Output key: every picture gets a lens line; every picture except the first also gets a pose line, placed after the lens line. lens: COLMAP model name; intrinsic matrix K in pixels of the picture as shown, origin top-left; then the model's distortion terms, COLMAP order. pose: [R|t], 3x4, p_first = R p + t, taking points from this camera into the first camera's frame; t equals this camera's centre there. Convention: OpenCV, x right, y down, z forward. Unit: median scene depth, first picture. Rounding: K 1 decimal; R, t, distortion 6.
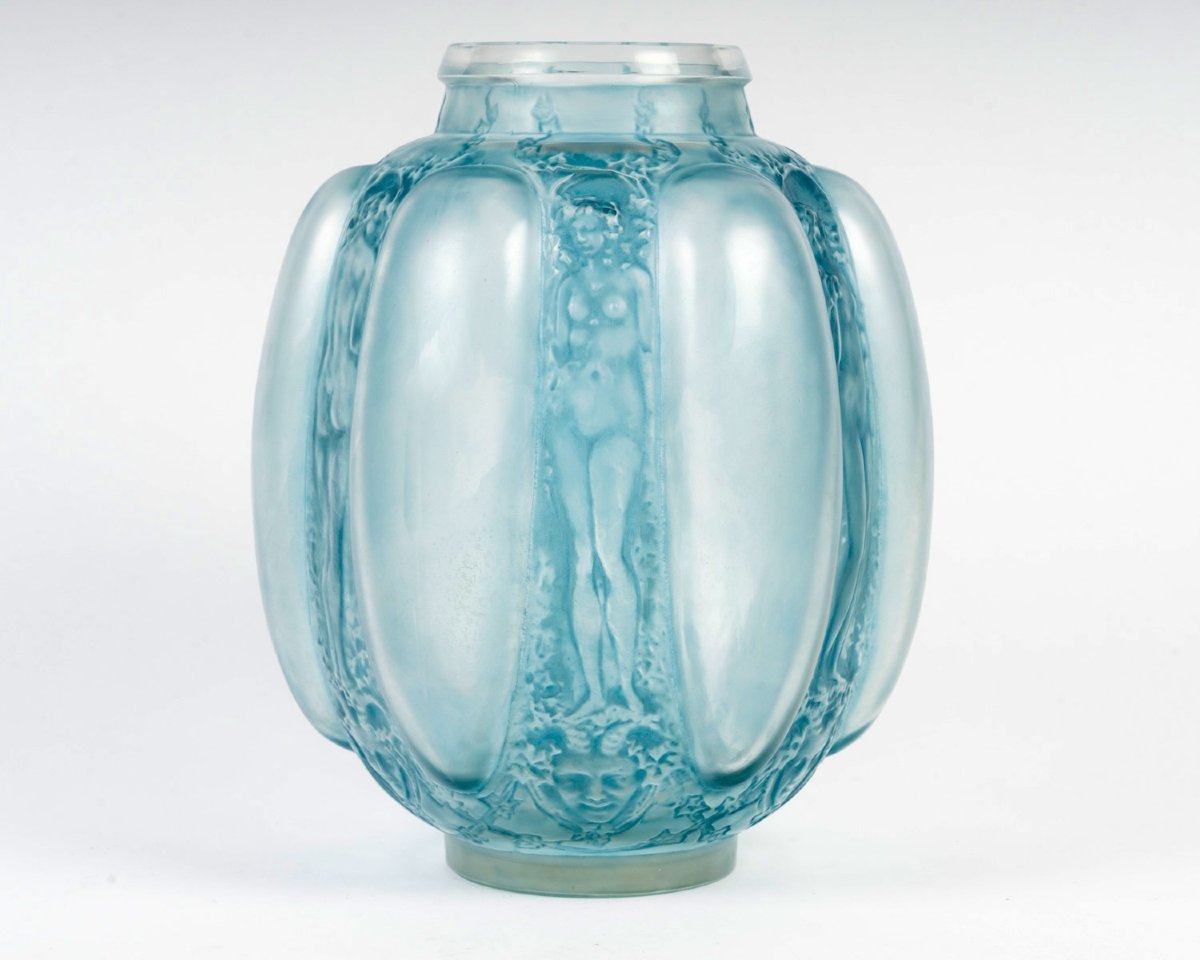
lens RADIAL K [[2583.3, 0, 600.0], [0, 2583.3, 480.0], [0, 0, 1]] dist [0.005453, -0.011143]
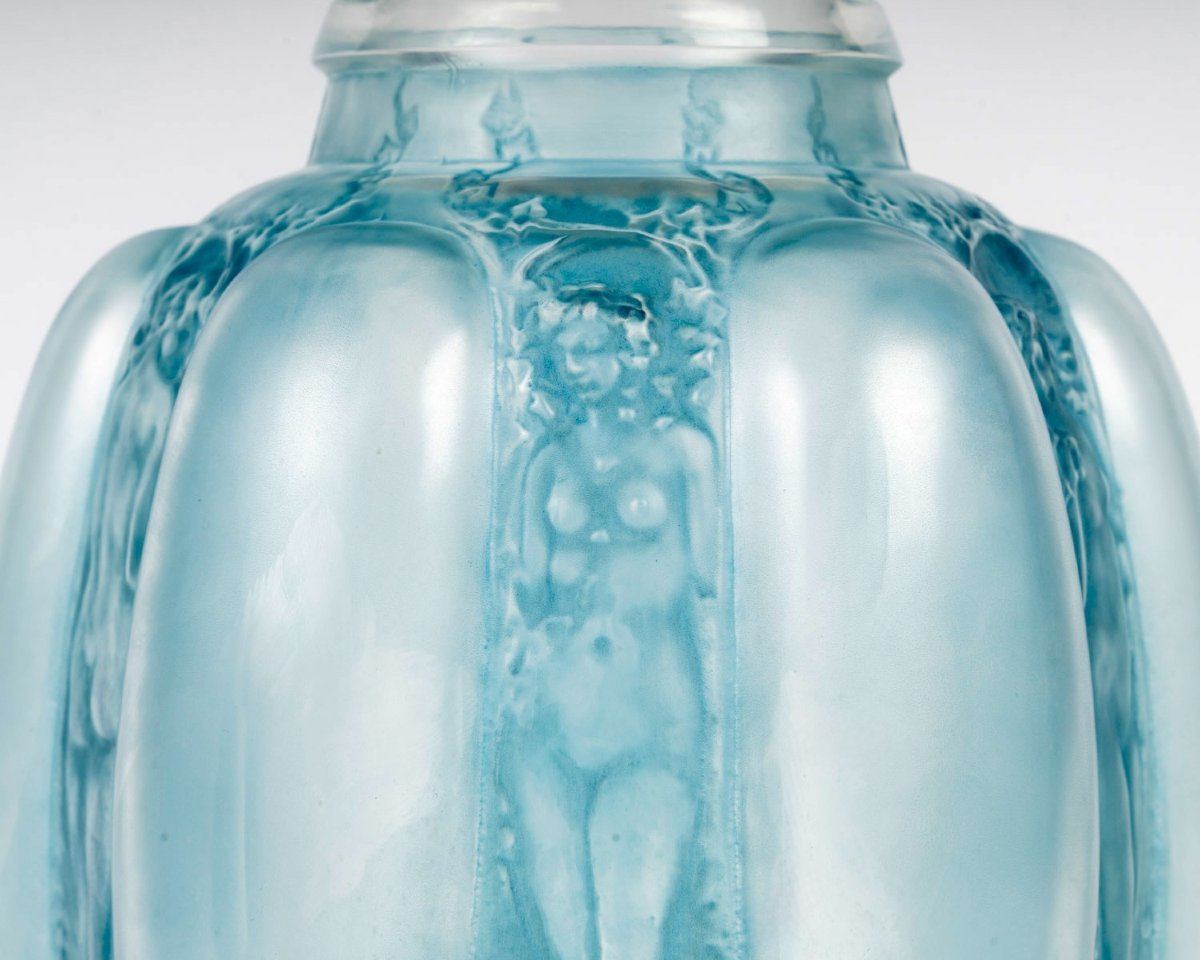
lens RADIAL K [[2865.7, 0, 600.0], [0, 2865.7, 480.0], [0, 0, 1]] dist [0.022900, 0.017606]
pose [[0.999870, 0.000439, -0.016141, 0.006333], [-0.001152, 0.999024, -0.044154, -0.045788], [0.016106, 0.044167, 0.998894, 0.434480]]
